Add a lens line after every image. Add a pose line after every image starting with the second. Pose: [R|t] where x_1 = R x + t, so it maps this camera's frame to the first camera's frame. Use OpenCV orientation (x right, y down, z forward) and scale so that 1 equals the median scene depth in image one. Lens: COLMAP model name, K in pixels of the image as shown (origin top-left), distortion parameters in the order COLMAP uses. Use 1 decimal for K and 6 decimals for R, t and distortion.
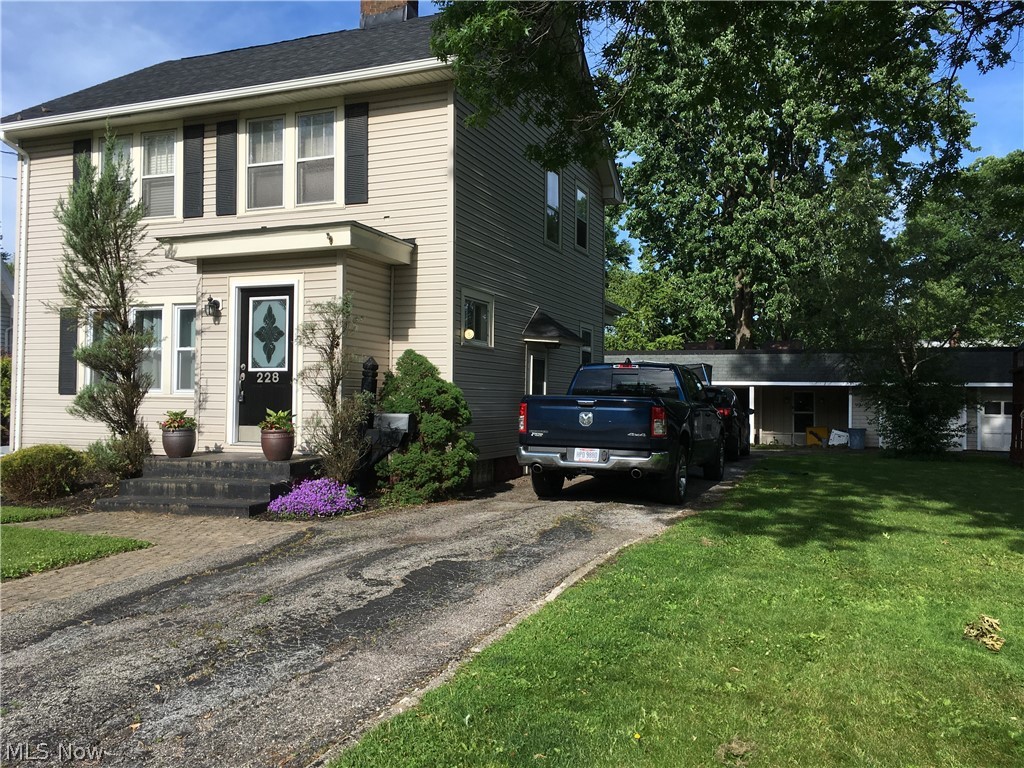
lens RADIAL K [[865.5, 0, 512.1], [0, 865.5, 386.0], [0, 0, 1]] dist [0.071865, -0.100545]
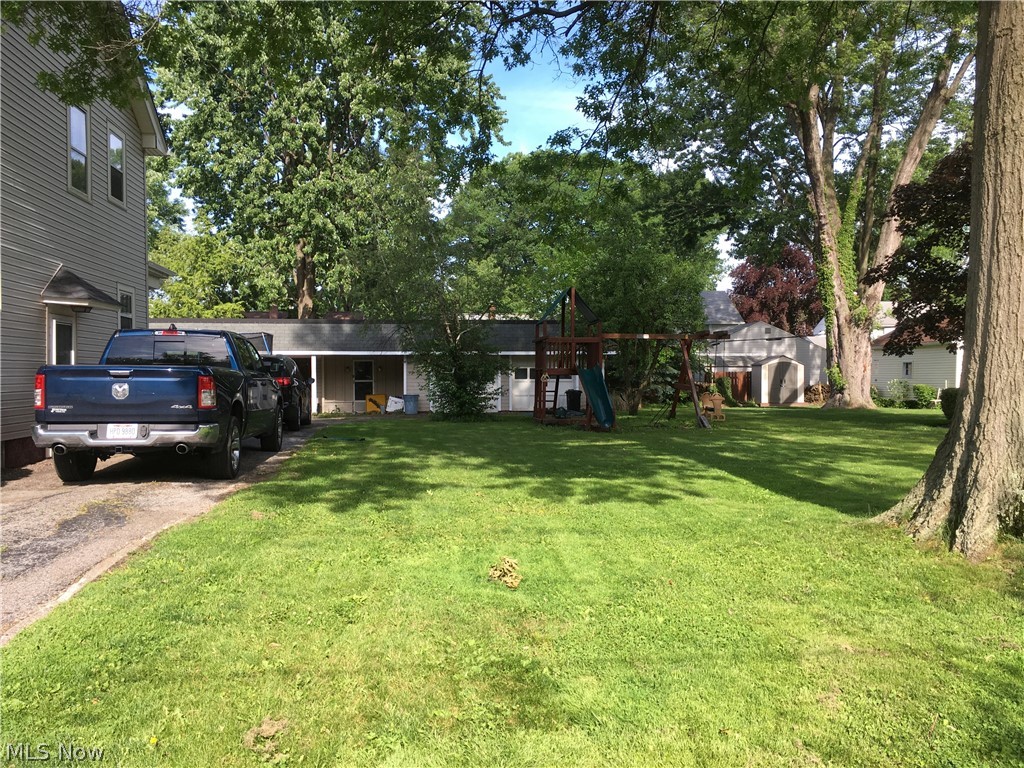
lens RADIAL K [[865.5, 0, 515.0], [0, 865.5, 389.0], [0, 0, 1]] dist [0.071865, -0.100545]
pose [[0.881349, -0.023655, 0.471872, 0.017477], [0.006187, 0.999238, 0.038535, 0.003584], [-0.472424, -0.031043, 0.880824, 0.016608]]
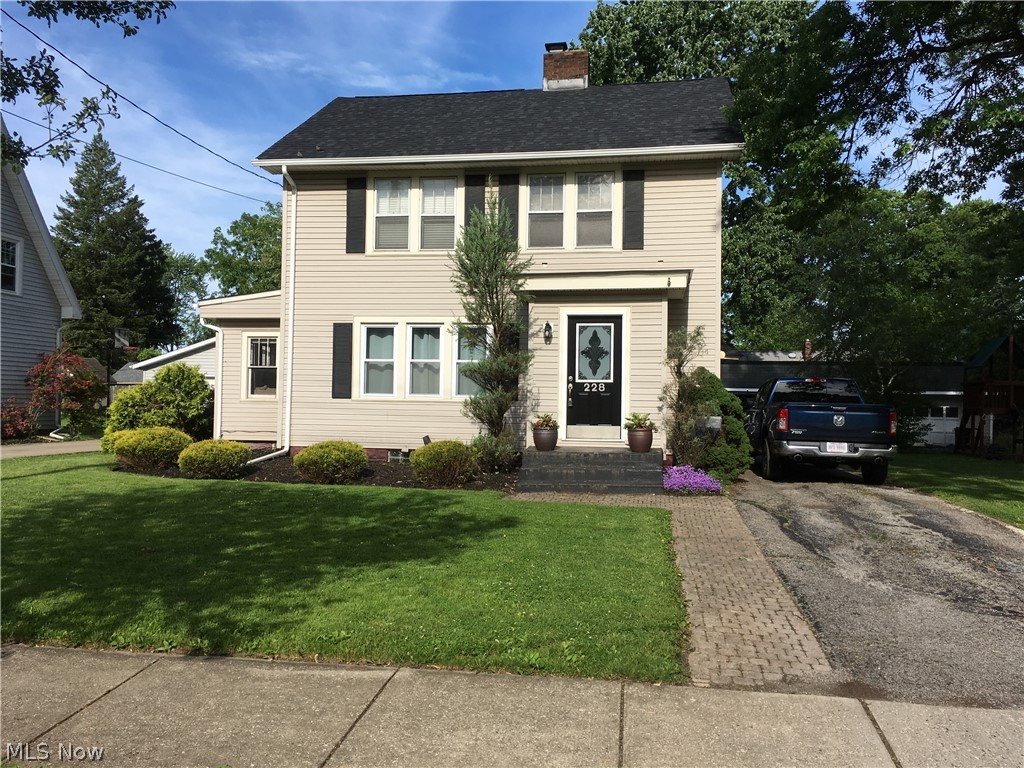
lens RADIAL K [[865.5, 0, 509.4], [0, 865.5, 382.5], [0, 0, 1]] dist [0.071865, -0.100545]
pose [[0.975550, 0.010099, 0.219546, -0.669052], [-0.009175, 0.999944, -0.005228, -0.008831], [-0.219587, 0.003086, 0.975588, -0.197756]]
